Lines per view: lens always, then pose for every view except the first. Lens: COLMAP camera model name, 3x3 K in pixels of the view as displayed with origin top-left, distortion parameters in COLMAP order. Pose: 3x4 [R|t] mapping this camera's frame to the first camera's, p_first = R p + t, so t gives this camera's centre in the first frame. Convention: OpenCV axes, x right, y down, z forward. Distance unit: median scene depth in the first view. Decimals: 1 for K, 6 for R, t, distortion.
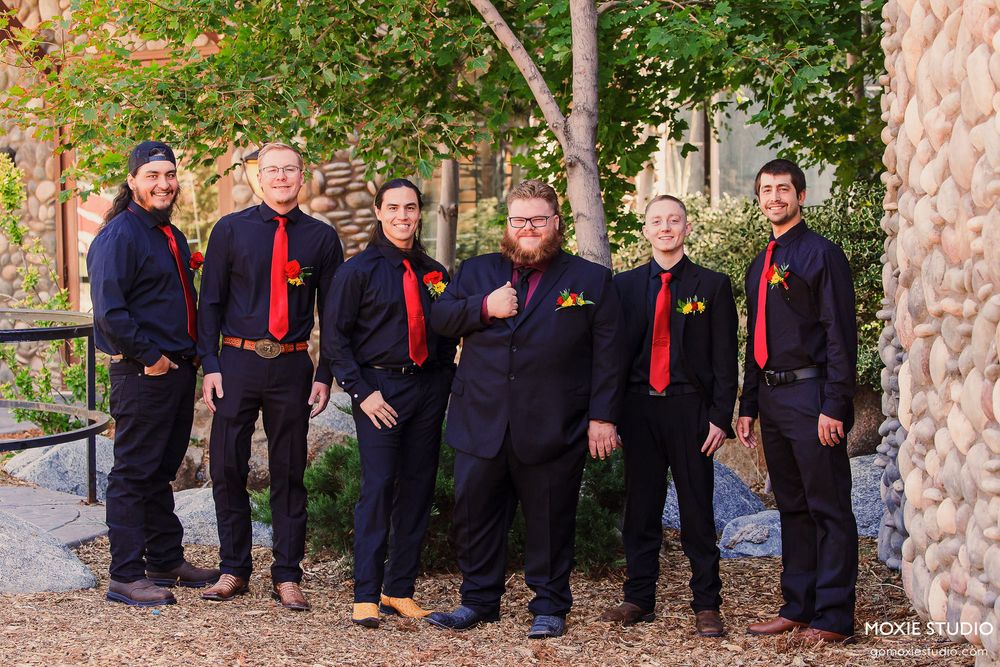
lens RADIAL K [[2059.6, 0, 529.0], [0, 2059.6, 318.4], [0, 0, 1]] dist [0.700960, 0.000000]
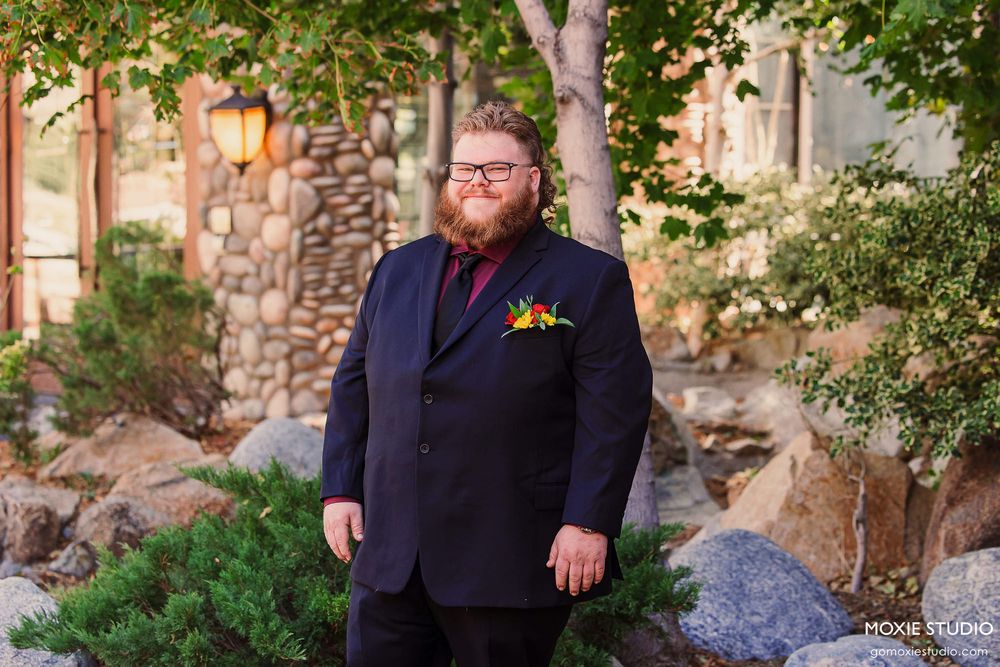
lens RADIAL K [[2588.1, 0, 523.5], [0, 2588.1, 311.0], [0, 0, 1]] dist [0.716958, 0.000000]
pose [[0.999540, 0.025686, -0.016102, 0.019242], [-0.025731, 0.999665, -0.002621, -0.004425], [0.016030, 0.003034, 0.999867, 0.150872]]
